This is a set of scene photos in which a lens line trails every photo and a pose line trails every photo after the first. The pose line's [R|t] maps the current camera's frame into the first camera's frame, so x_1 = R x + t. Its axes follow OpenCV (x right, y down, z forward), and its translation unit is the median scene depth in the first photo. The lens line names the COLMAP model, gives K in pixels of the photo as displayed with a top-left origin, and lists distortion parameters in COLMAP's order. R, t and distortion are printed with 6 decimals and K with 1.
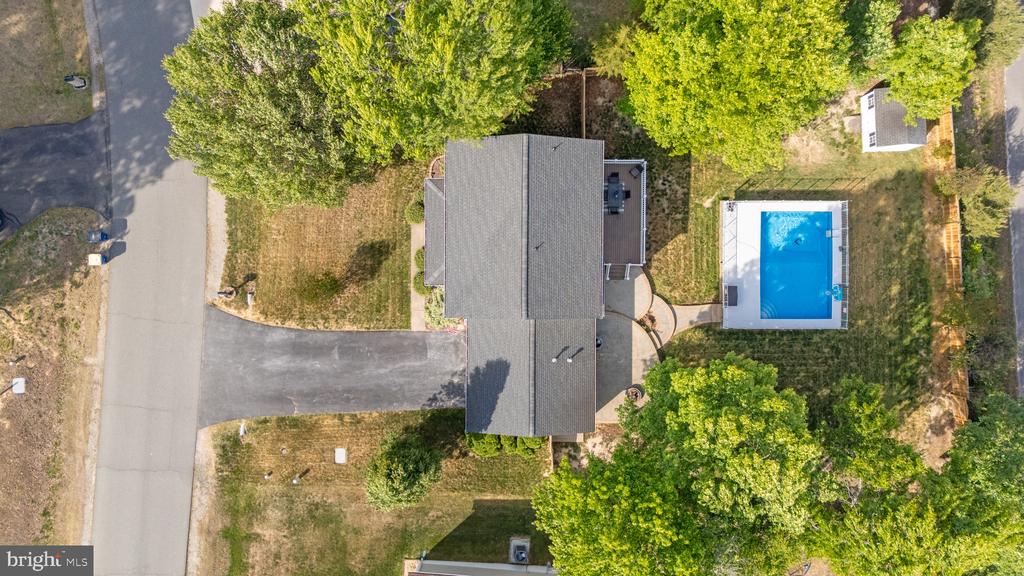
lens RADIAL K [[764.2, 0, 512.0], [0, 764.2, 288.0], [0, 0, 1]] dist [0.033523, -0.001713]
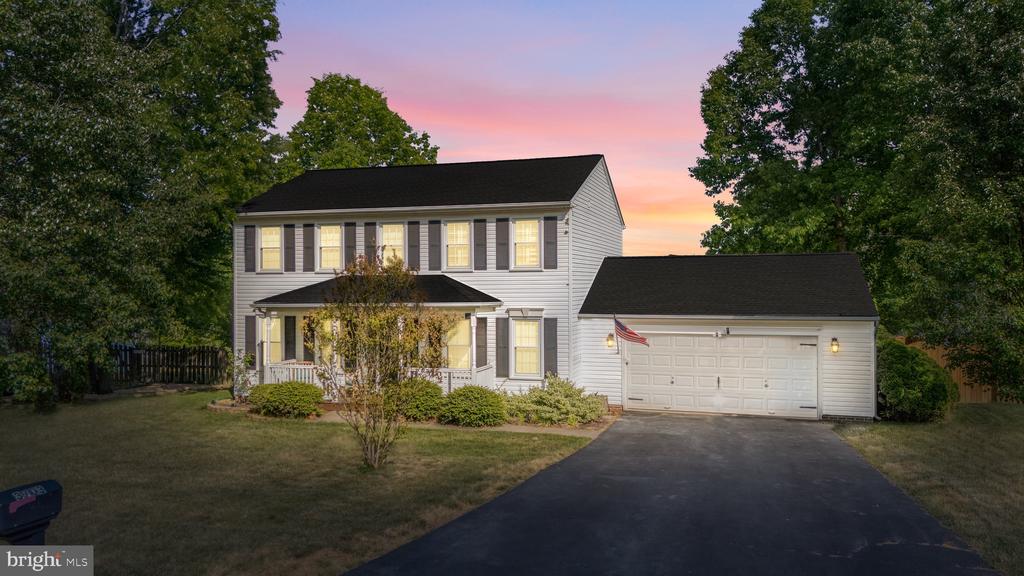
lens RADIAL K [[763.3, 0, 512.0], [0, 763.3, 288.0], [0, 0, 1]] dist [0.016361, 0.000717]
pose [[0.297684, -0.005261, 0.954650, -0.455841], [0.954650, 0.007091, -0.297645, 0.119007], [-0.005204, 0.999961, 0.007133, 0.928708]]
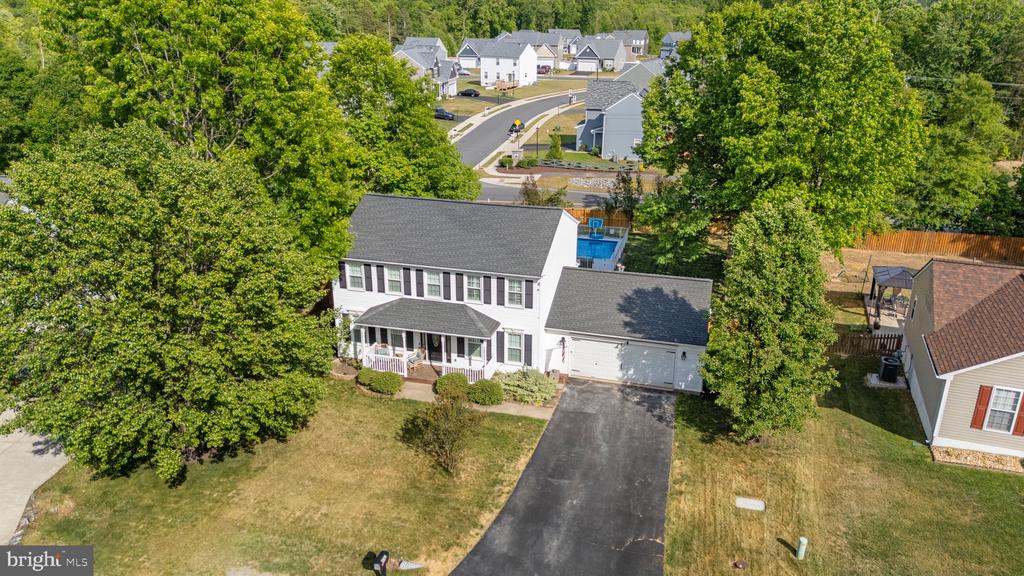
lens RADIAL K [[764.2, 0, 512.0], [0, 764.2, 288.0], [0, 0, 1]] dist [0.033523, -0.001713]
pose [[0.267006, -0.345471, 0.899643, -0.684064], [0.963596, 0.109093, -0.244094, 0.170573], [-0.013817, 0.932067, 0.362023, 0.658376]]
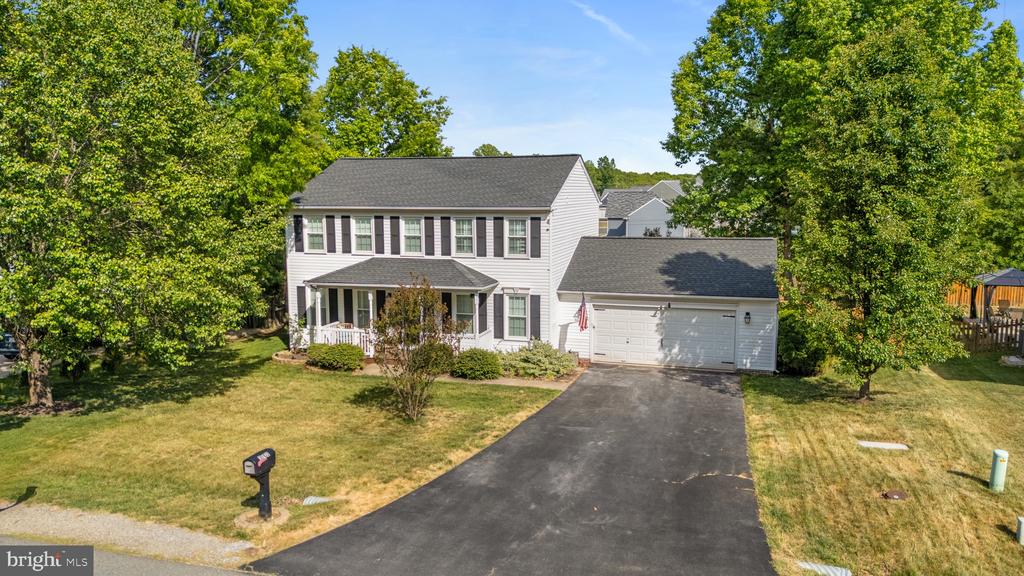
lens RADIAL K [[764.2, 0, 512.0], [0, 764.2, 288.0], [0, 0, 1]] dist [0.033523, -0.001713]
pose [[0.297533, -0.121989, 0.946886, -0.568339], [0.954696, 0.043662, -0.294362, 0.158022], [-0.005434, 0.991571, 0.129453, 0.875426]]
